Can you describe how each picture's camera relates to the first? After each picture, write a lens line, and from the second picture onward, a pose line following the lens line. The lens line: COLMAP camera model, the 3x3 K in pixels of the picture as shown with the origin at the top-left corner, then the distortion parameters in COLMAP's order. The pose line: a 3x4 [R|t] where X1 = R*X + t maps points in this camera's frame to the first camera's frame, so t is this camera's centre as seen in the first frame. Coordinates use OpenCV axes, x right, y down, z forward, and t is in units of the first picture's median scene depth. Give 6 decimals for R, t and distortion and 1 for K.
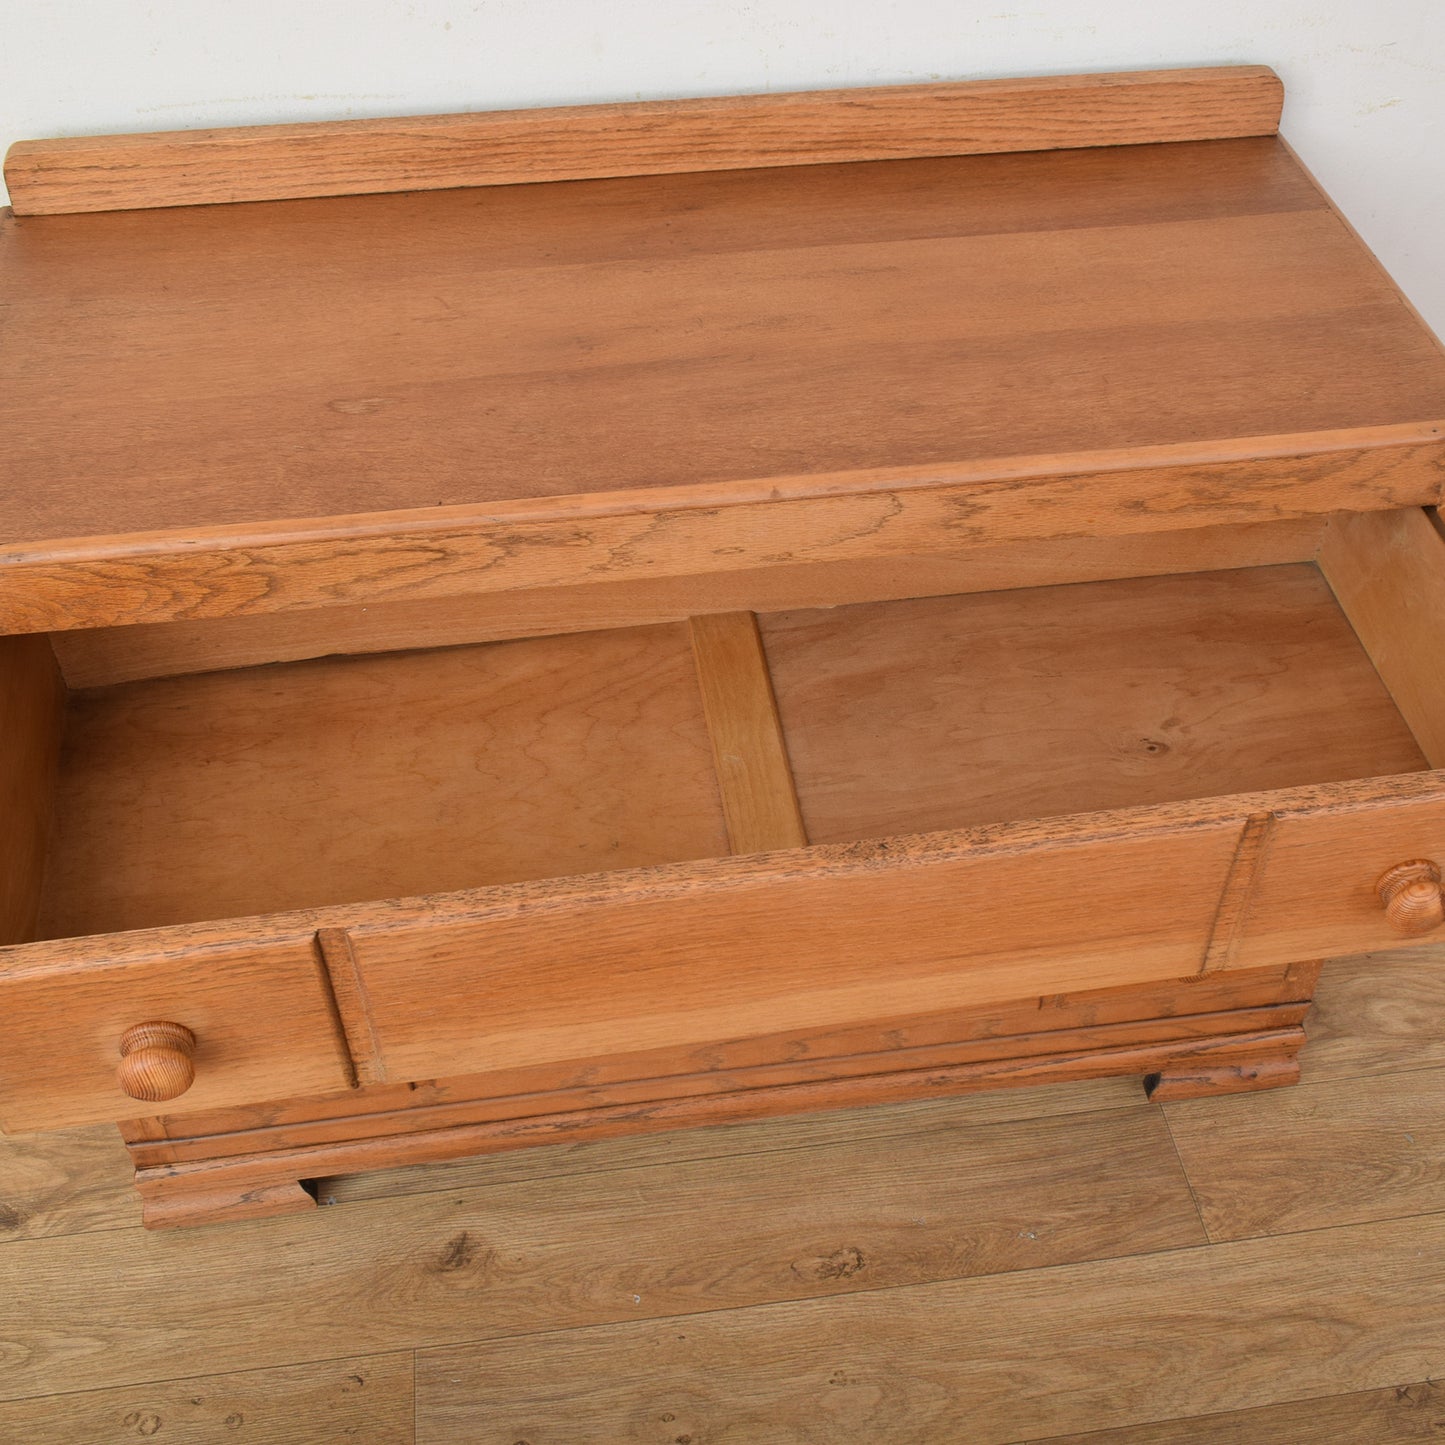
lens RADIAL K [[1823.9, 0, 788.6], [0, 1823.9, 711.5], [0, 0, 1]] dist [-0.025793, 0.000000]
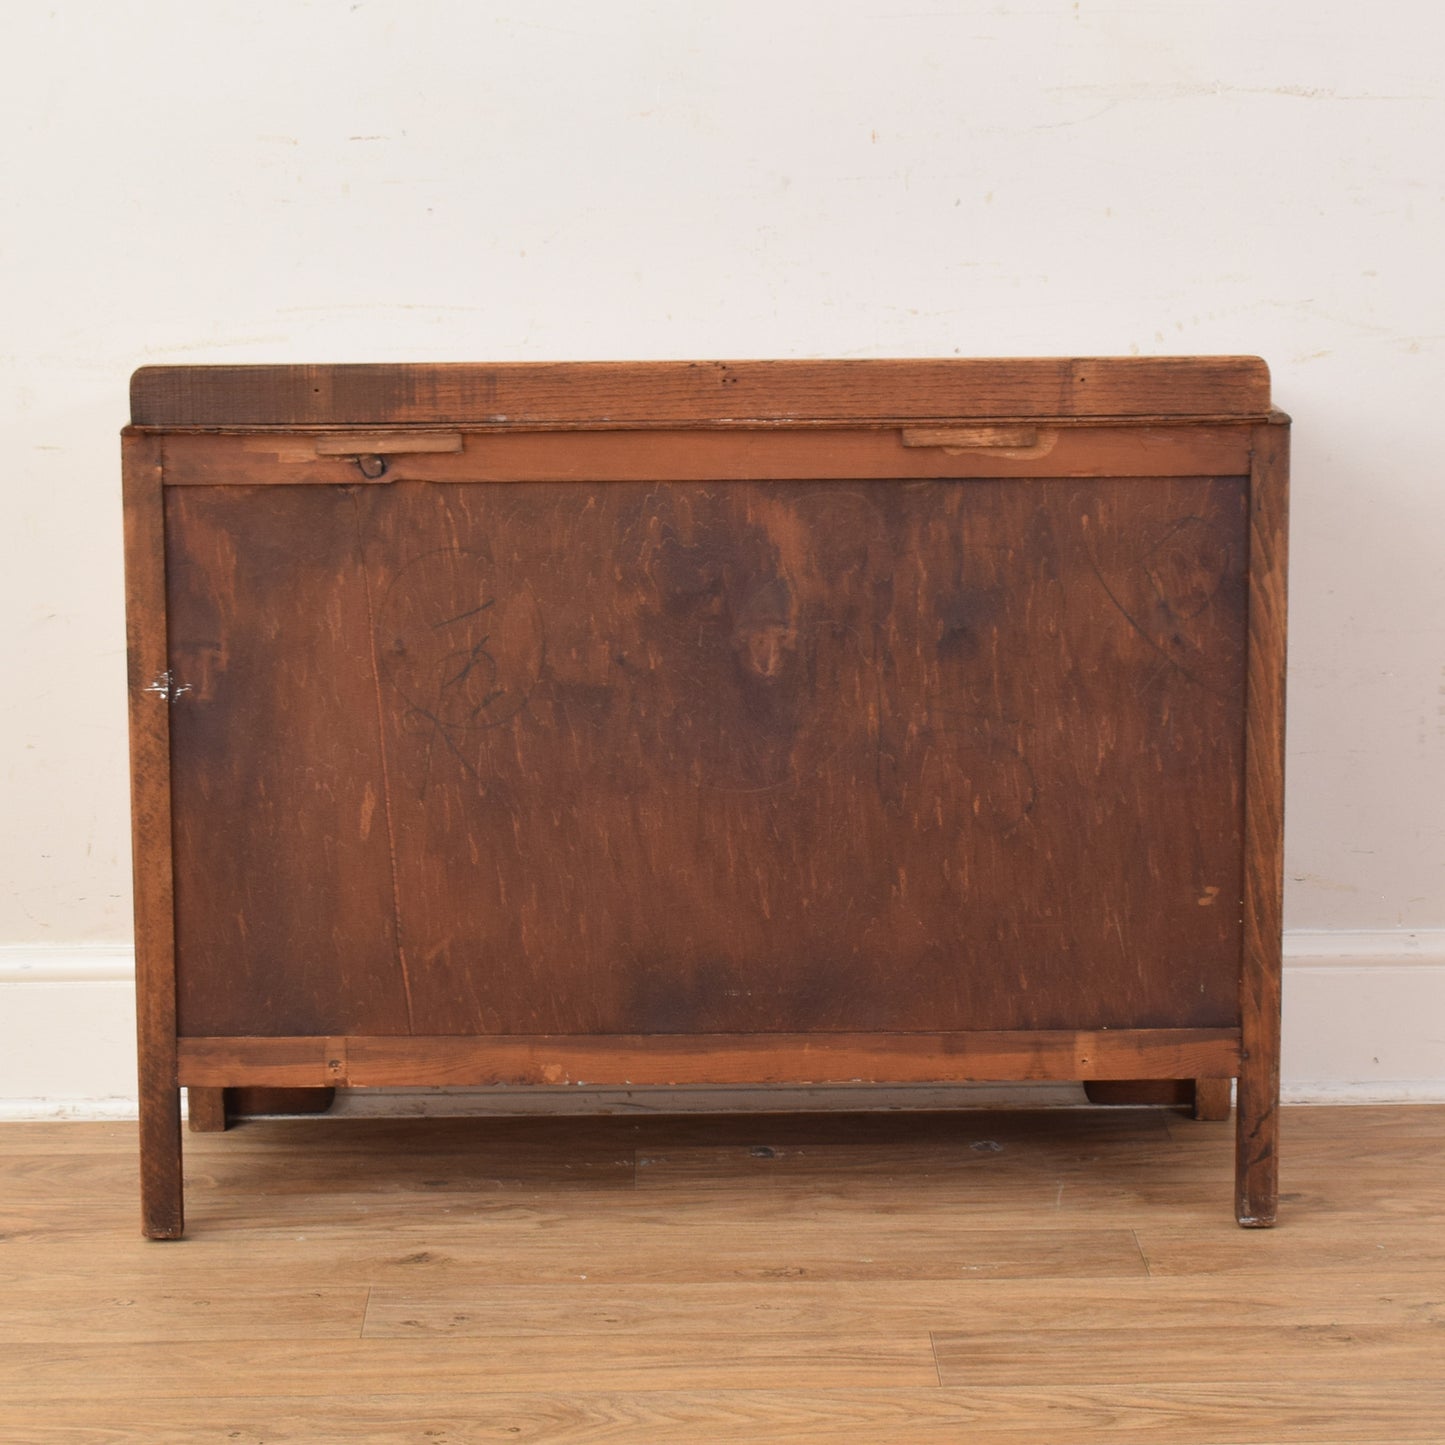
lens RADIAL K [[4542.7, 0, 730.1], [0, 4542.7, 732.1], [0, 0, 1]] dist [-0.009074, 0.000000]
pose [[0.991328, 0.002610, -0.131384, 0.361569], [-0.072865, 0.842944, -0.533044, 1.527761], [0.109359, 0.537995, 0.835824, -1.413585]]
